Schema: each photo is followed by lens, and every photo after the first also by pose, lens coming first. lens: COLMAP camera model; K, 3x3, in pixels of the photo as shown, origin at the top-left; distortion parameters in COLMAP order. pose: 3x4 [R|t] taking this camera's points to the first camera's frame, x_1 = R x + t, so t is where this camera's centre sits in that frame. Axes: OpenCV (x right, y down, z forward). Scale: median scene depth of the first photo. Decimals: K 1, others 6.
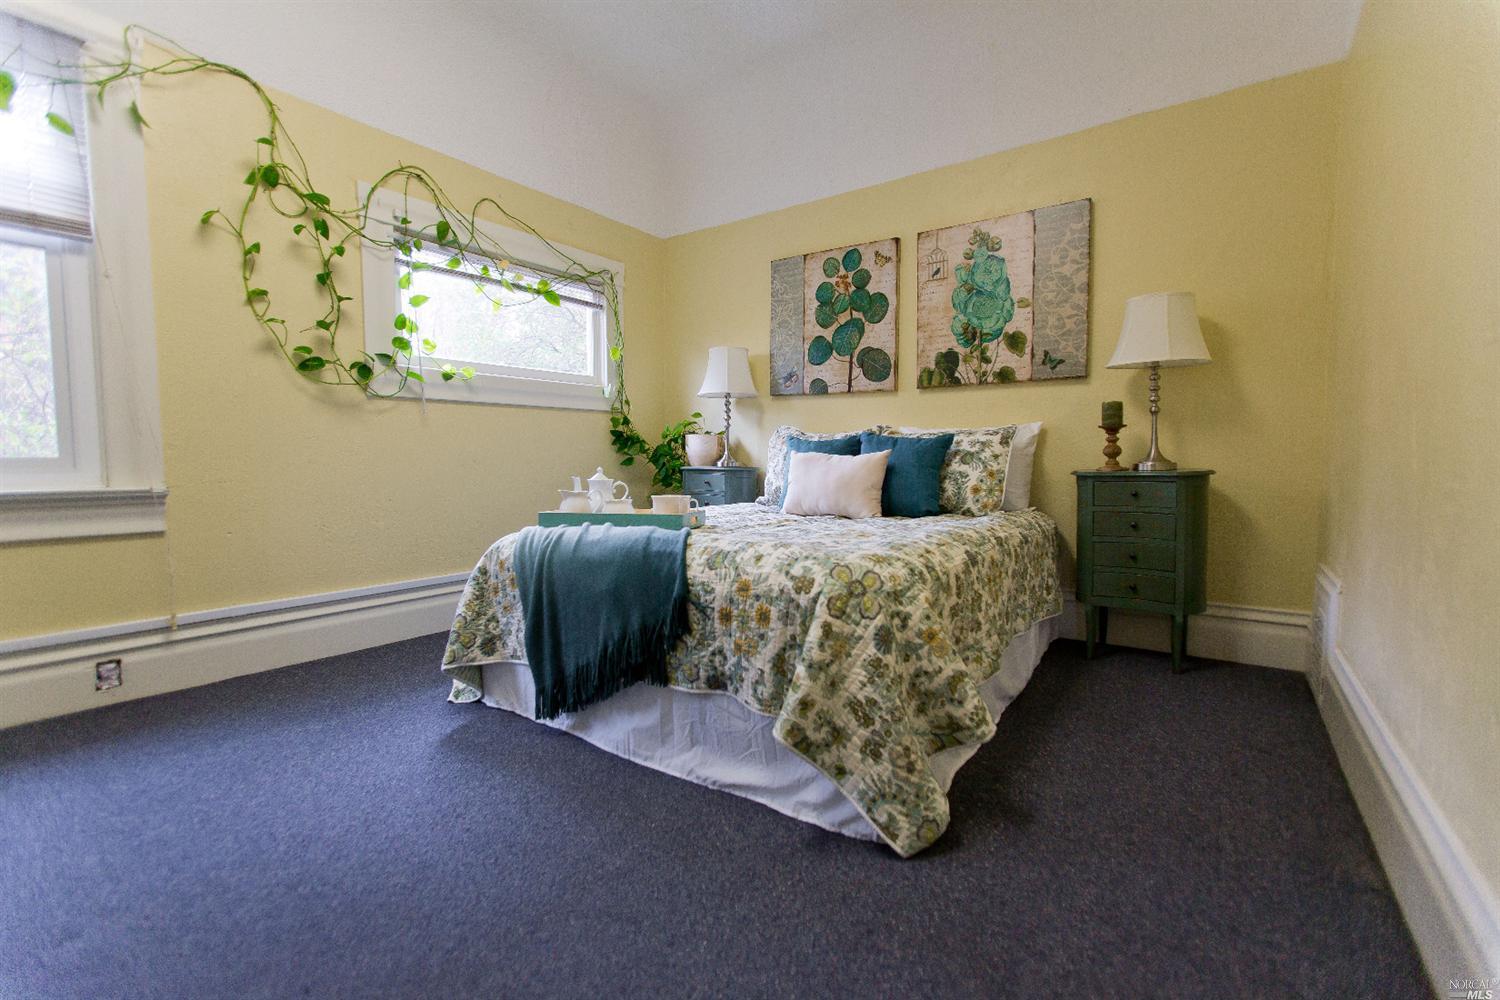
lens RADIAL K [[670.2, 0, 750.0], [0, 670.2, 500.0], [0, 0, 1]] dist [-0.003174, -0.000023]
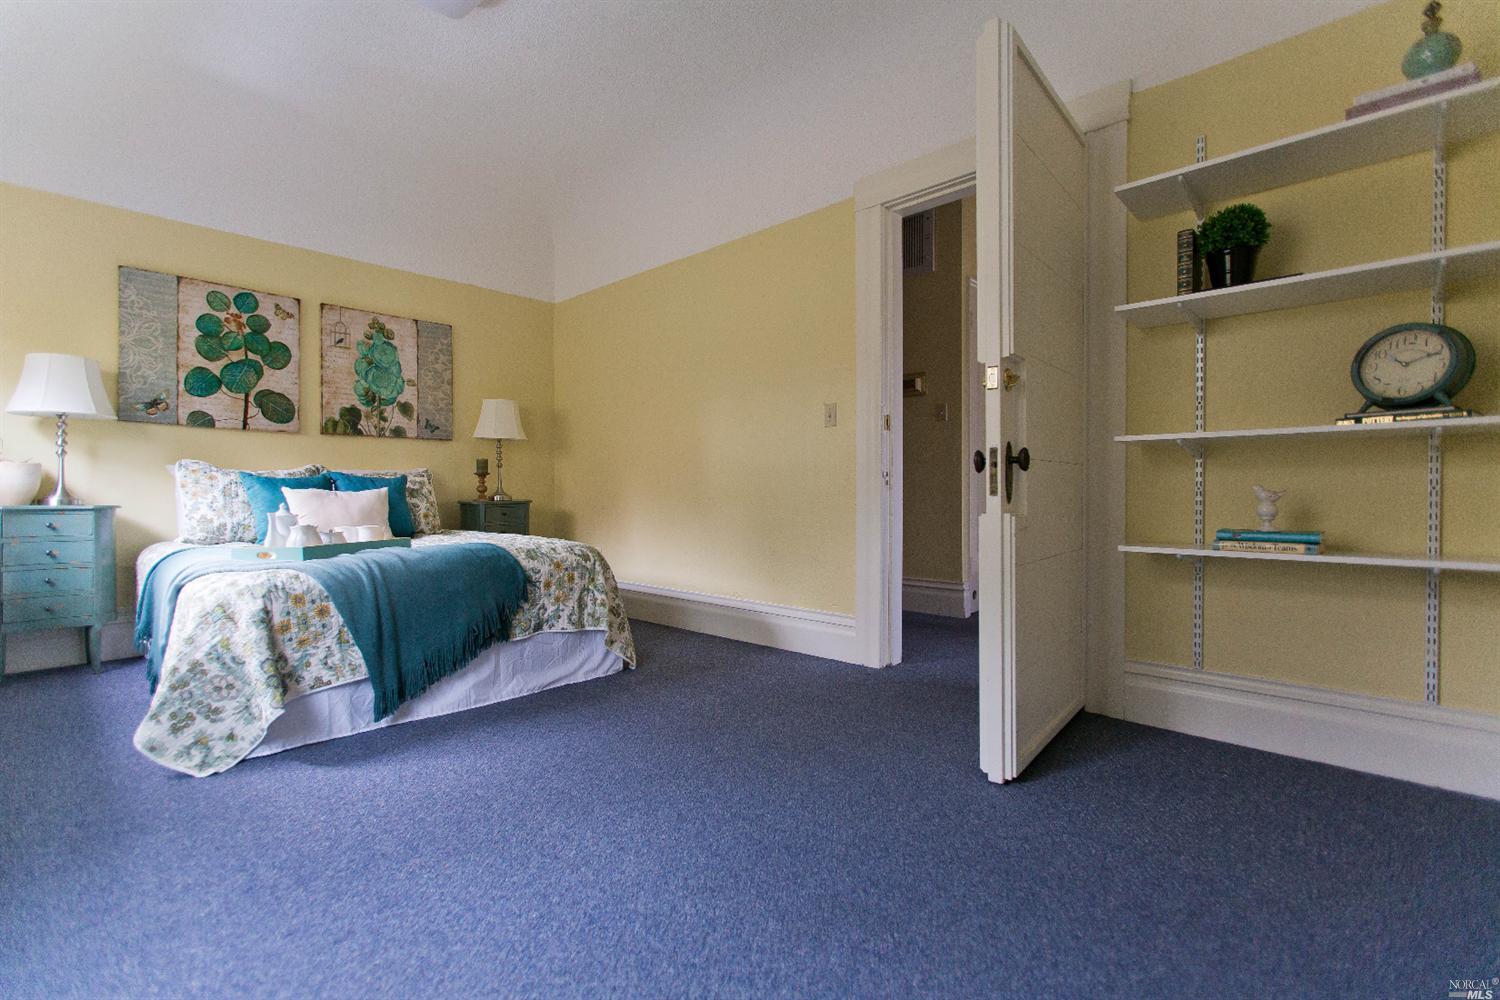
lens RADIAL K [[707.9, 0, 750.0], [0, 707.9, 500.0], [0, 0, 1]] dist [0.001342, 0.000127]
pose [[0.119528, -0.011758, 0.992761, -0.942412], [0.063824, 0.997953, 0.004135, -0.009910], [-0.990777, 0.062868, 0.120034, 0.129871]]
